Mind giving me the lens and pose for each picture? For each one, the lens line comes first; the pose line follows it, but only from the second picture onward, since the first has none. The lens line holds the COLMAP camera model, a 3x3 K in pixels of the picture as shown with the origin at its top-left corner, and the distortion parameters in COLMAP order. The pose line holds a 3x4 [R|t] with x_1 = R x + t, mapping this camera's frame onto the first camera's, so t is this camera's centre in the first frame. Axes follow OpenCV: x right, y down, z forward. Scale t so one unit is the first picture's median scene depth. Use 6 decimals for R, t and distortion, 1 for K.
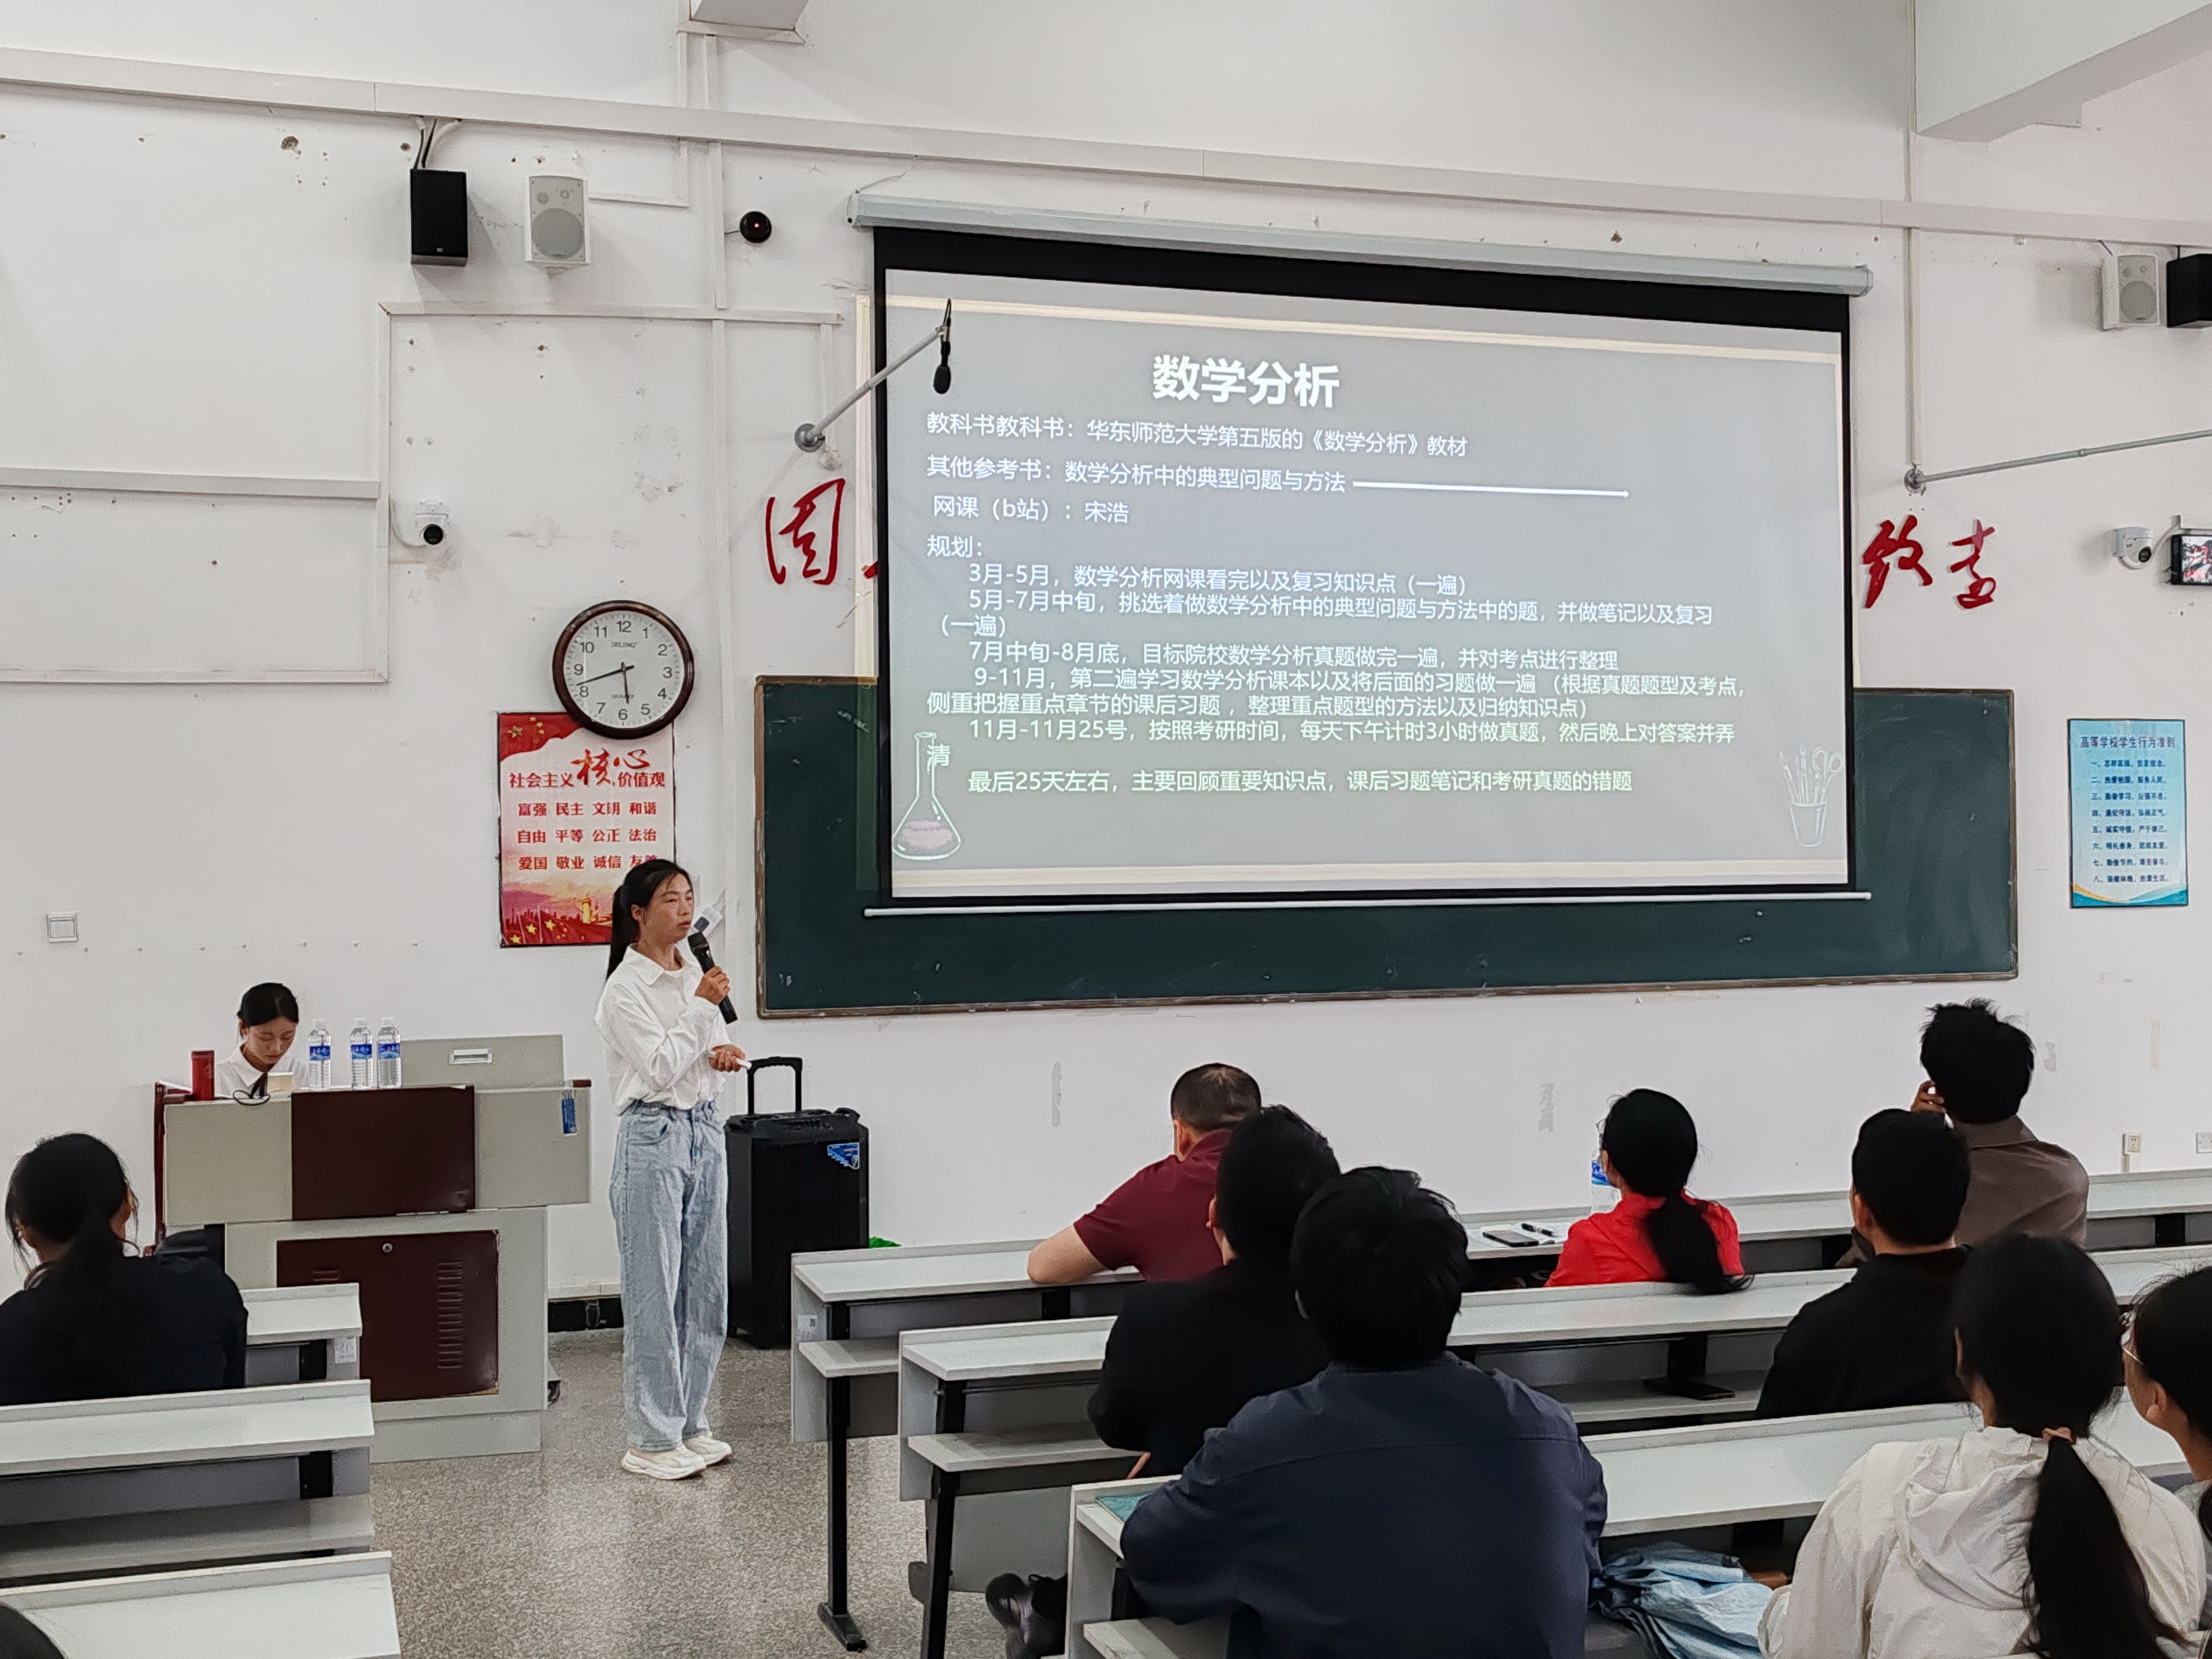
lens RADIAL K [[2498.6, 0, 1106.0], [0, 2498.6, 829.5], [0, 0, 1]] dist [0.095596, -0.328712]
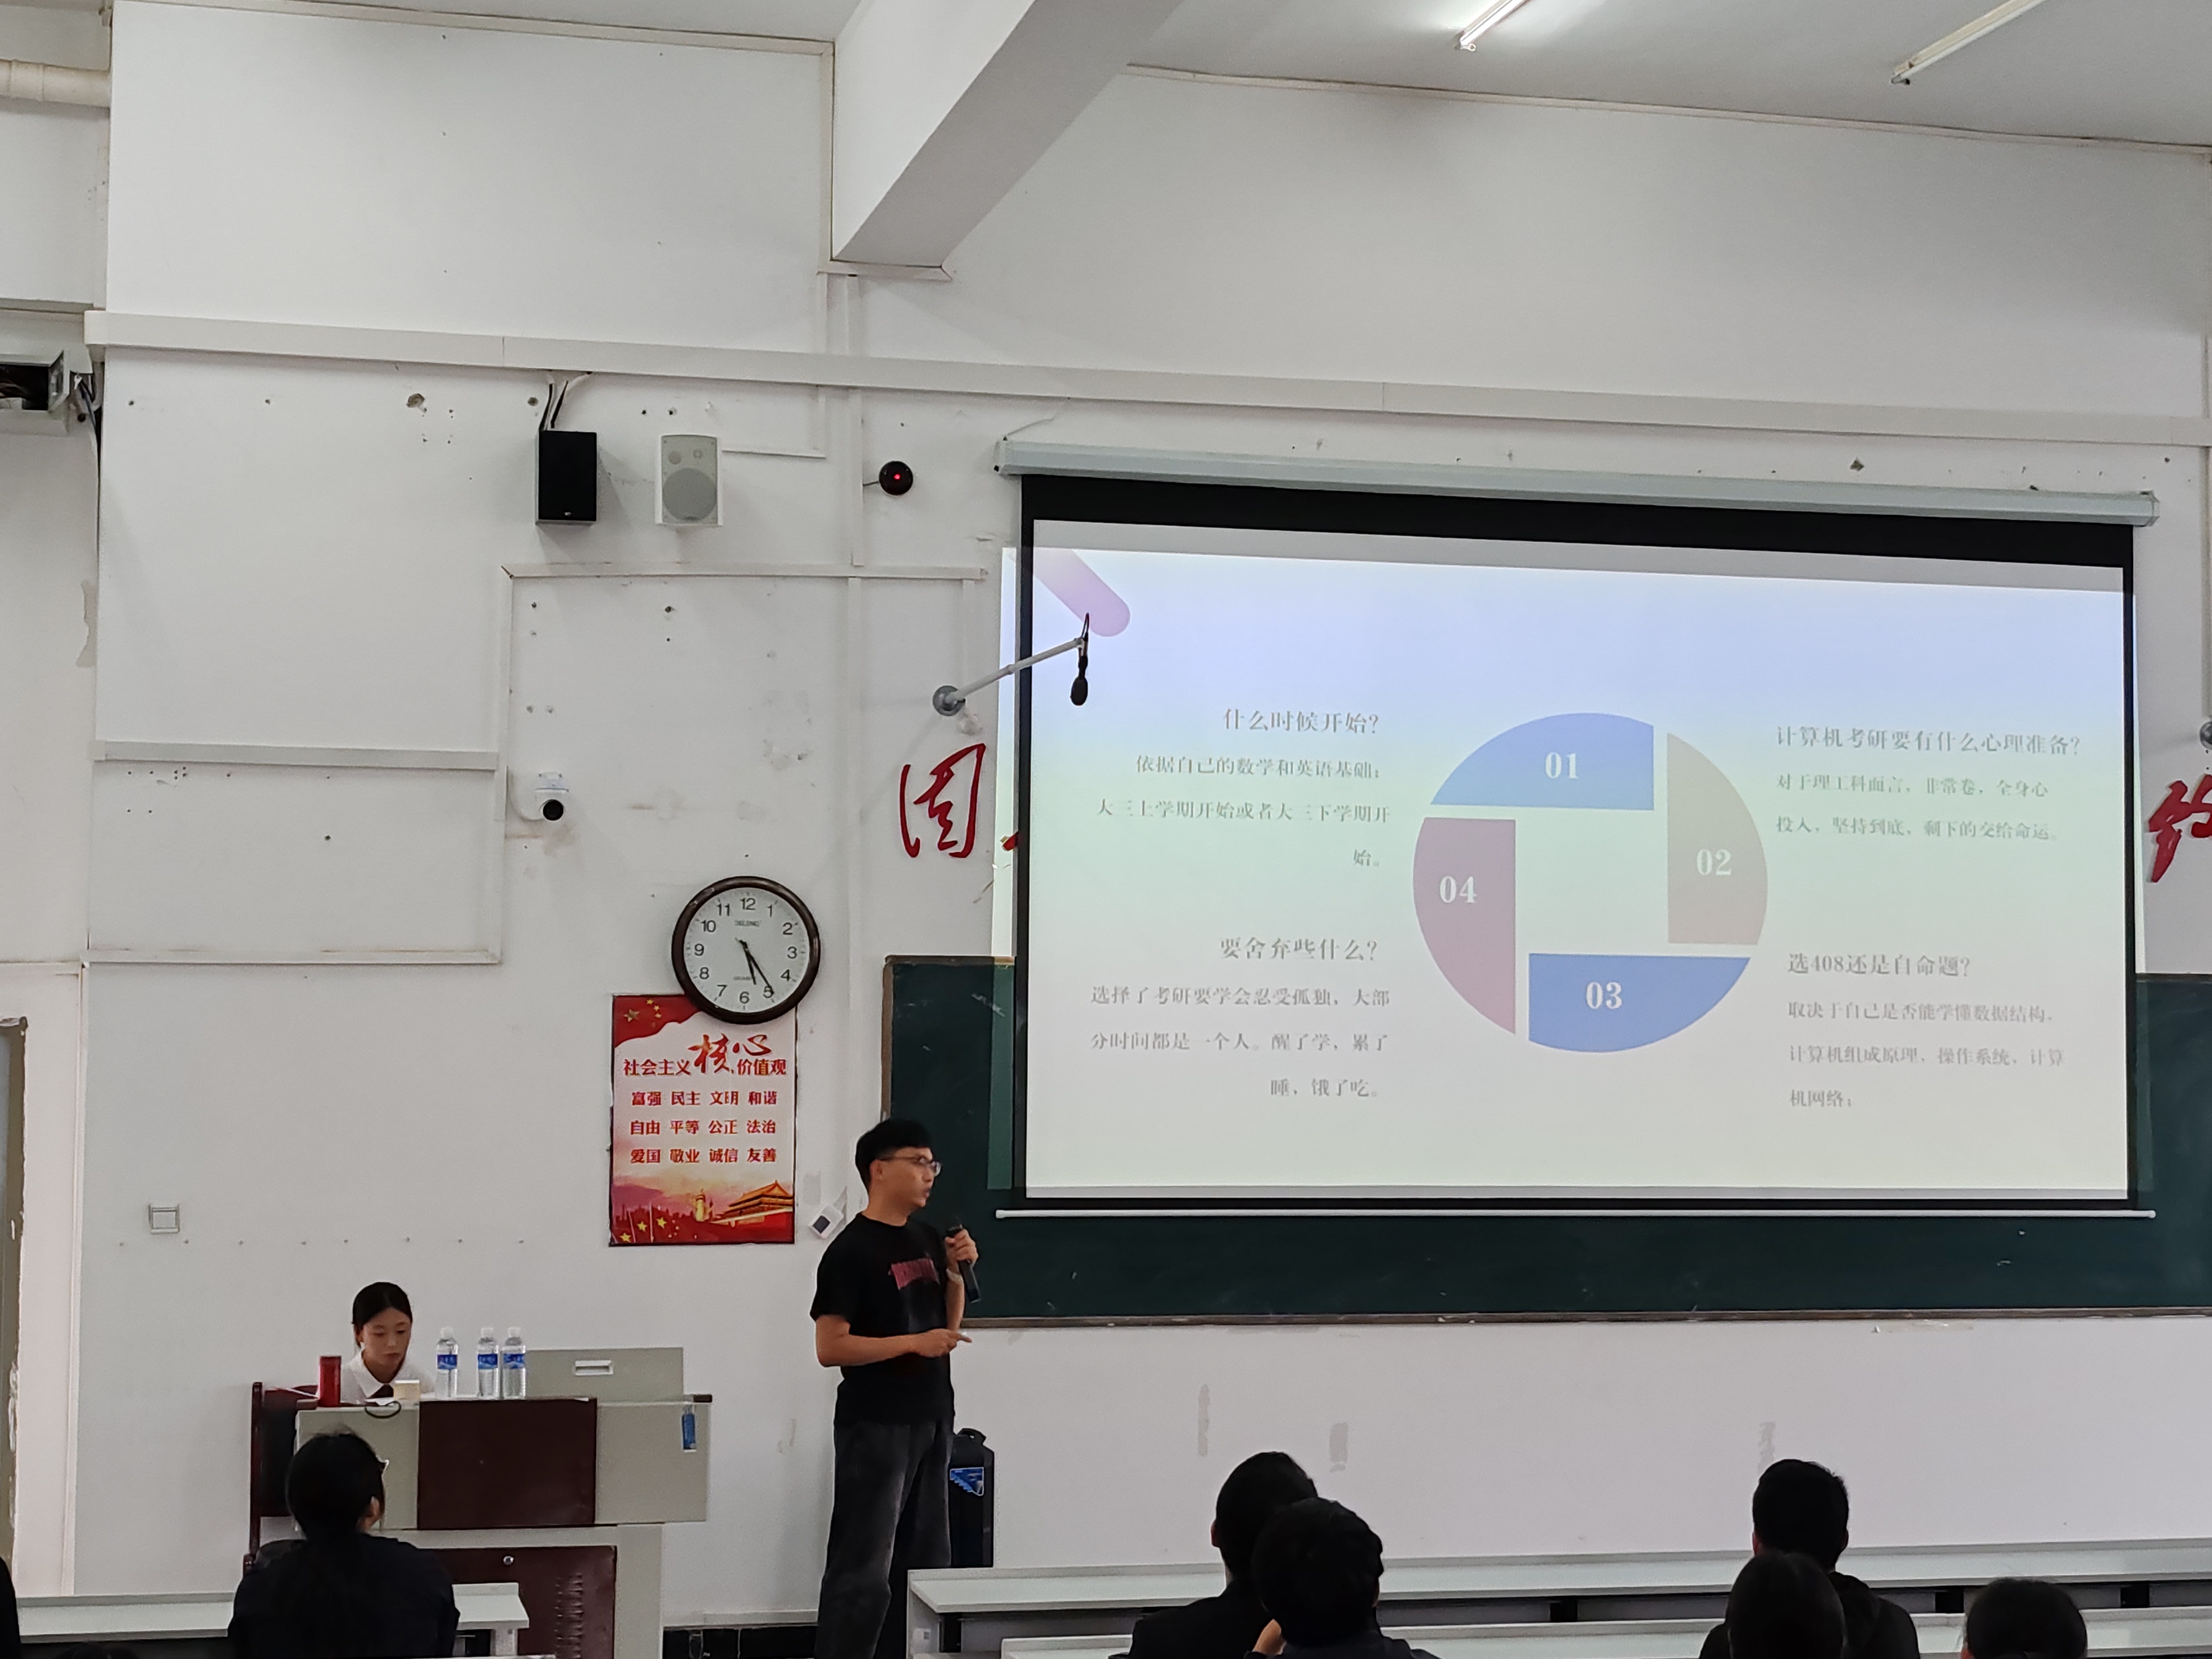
lens RADIAL K [[3711.1, 0, 1106.0], [0, 3711.1, 829.5], [0, 0, 1]] dist [0.230139, -1.583175]
pose [[0.996846, 0.015185, -0.077898, 0.049401], [-0.018775, 0.998786, -0.045551, -0.047694], [0.077111, 0.046870, 0.995920, -0.376571]]
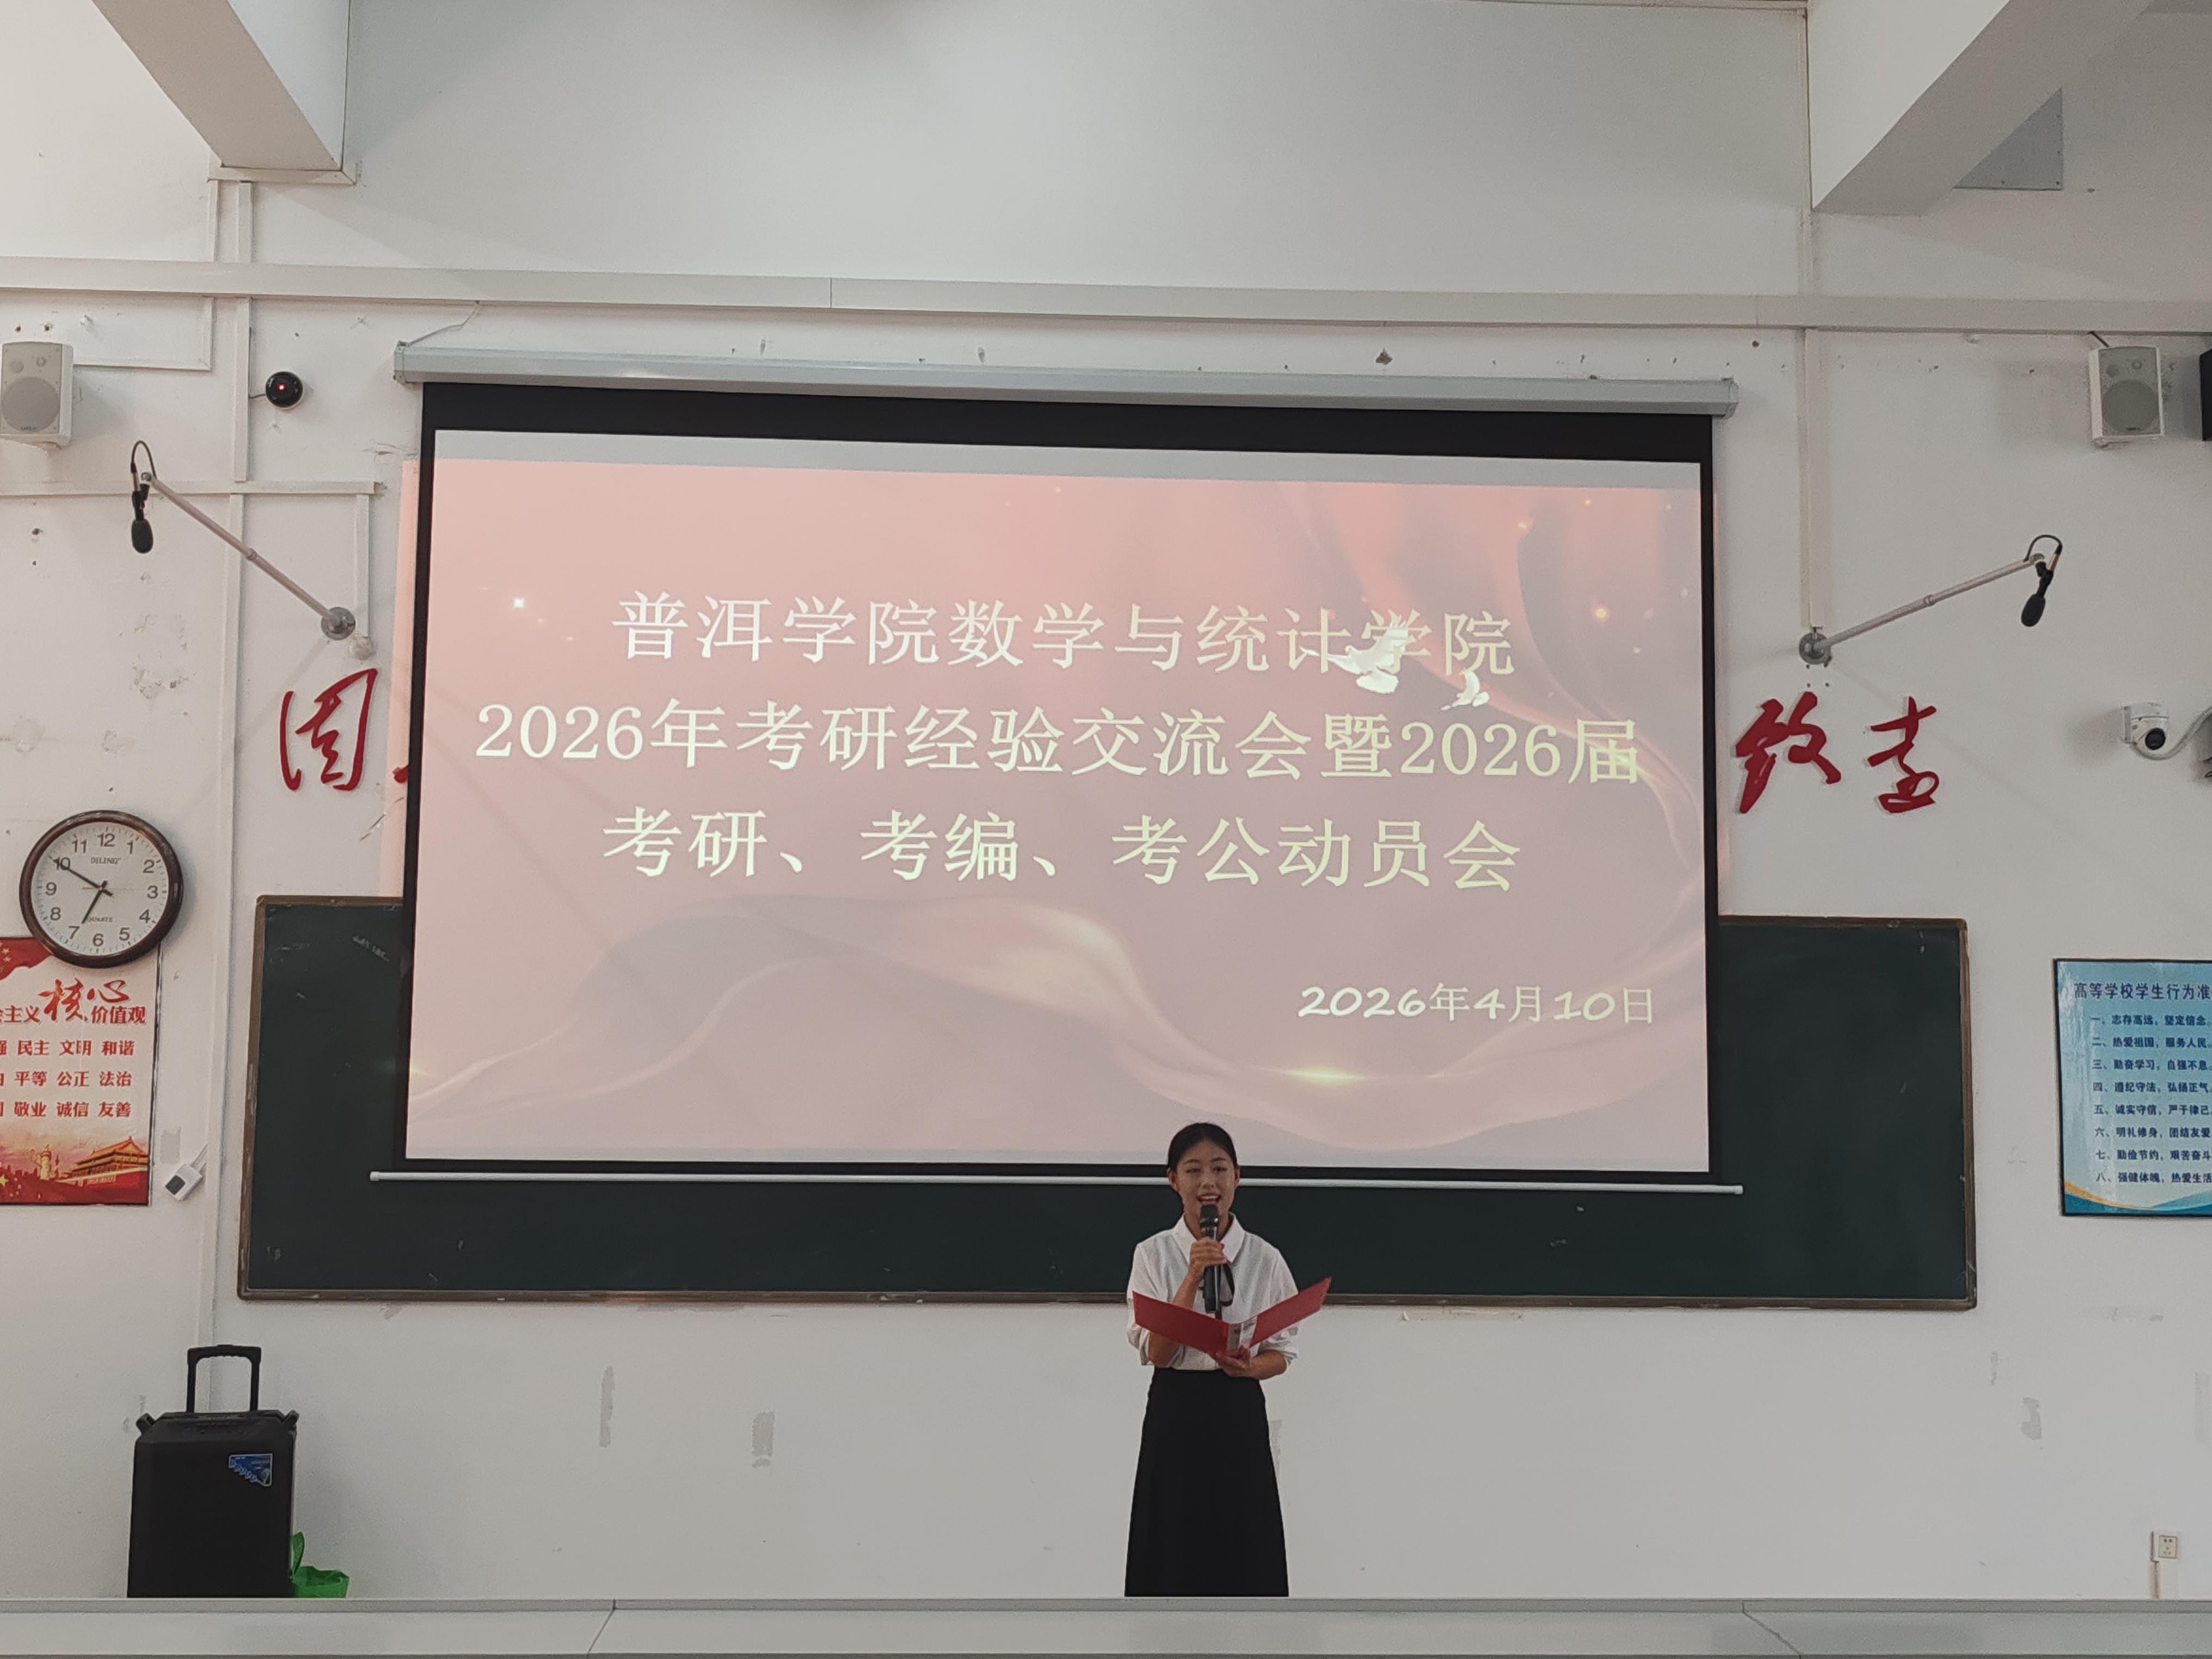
lens RADIAL K [[2681.0, 0, 1106.0], [0, 2681.0, 829.5], [0, 0, 1]] dist [0.125557, -0.453235]
pose [[0.963818, -0.008716, -0.266420, 0.395639], [-0.018115, 0.995013, -0.098088, 0.001809], [0.265946, 0.099365, 0.958853, 0.185608]]
